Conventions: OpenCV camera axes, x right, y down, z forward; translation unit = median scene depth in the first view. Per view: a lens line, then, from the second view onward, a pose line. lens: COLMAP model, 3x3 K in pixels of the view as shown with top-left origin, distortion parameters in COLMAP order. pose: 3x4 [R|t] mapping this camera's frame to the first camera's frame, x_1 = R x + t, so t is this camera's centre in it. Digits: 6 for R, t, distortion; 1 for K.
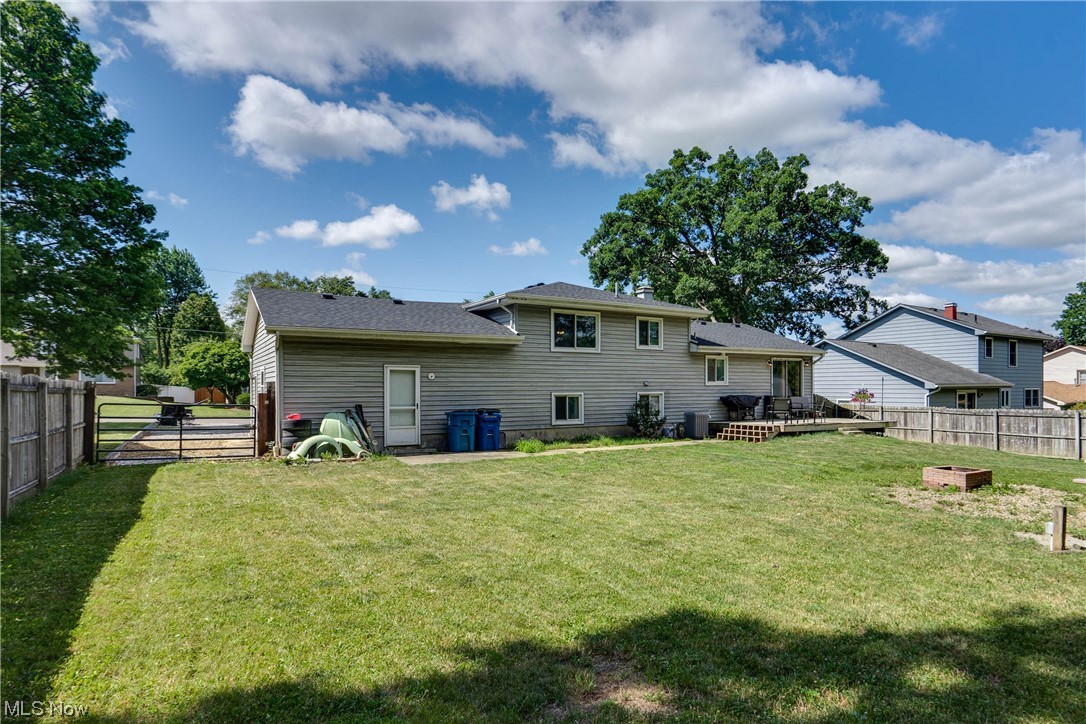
lens RADIAL K [[566.9, 0, 511.1], [0, 566.9, 396.0], [0, 0, 1]] dist [0.001194, -0.000156]
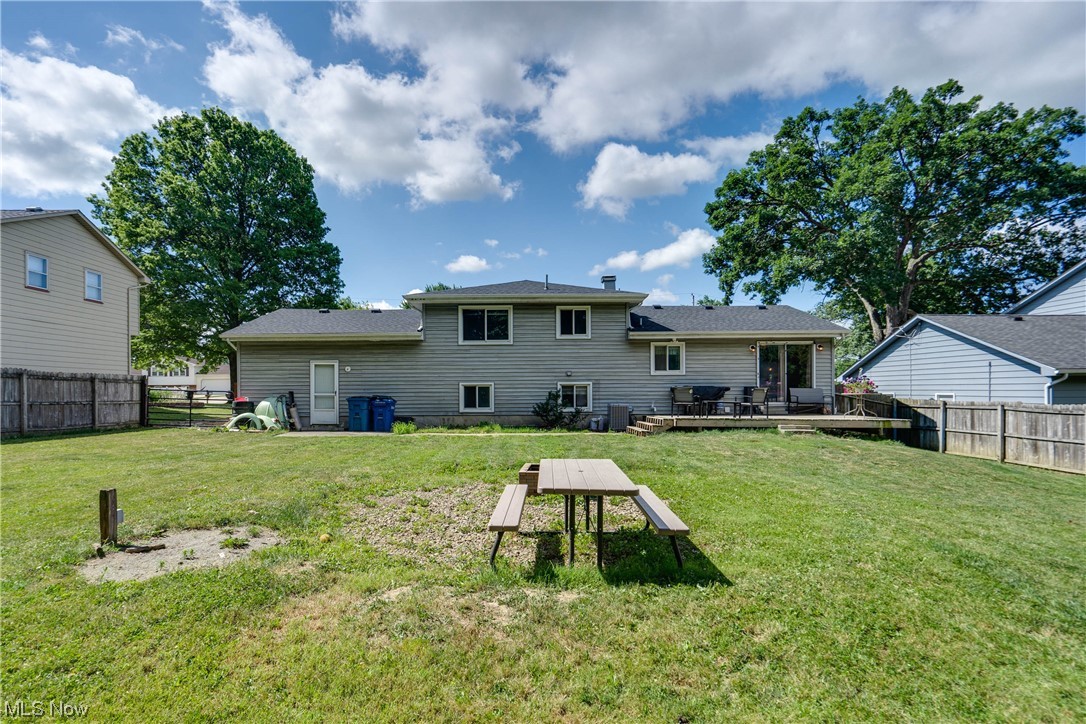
lens RADIAL K [[500.8, 0, 559.8], [0, 500.8, 393.9], [0, 0, 1]] dist [0.000732, 0.000155]
pose [[0.863140, 0.000314, -0.504964, 0.693790], [-0.006742, 0.999918, -0.010901, 0.023869], [0.504919, 0.012814, 0.863072, 0.254666]]
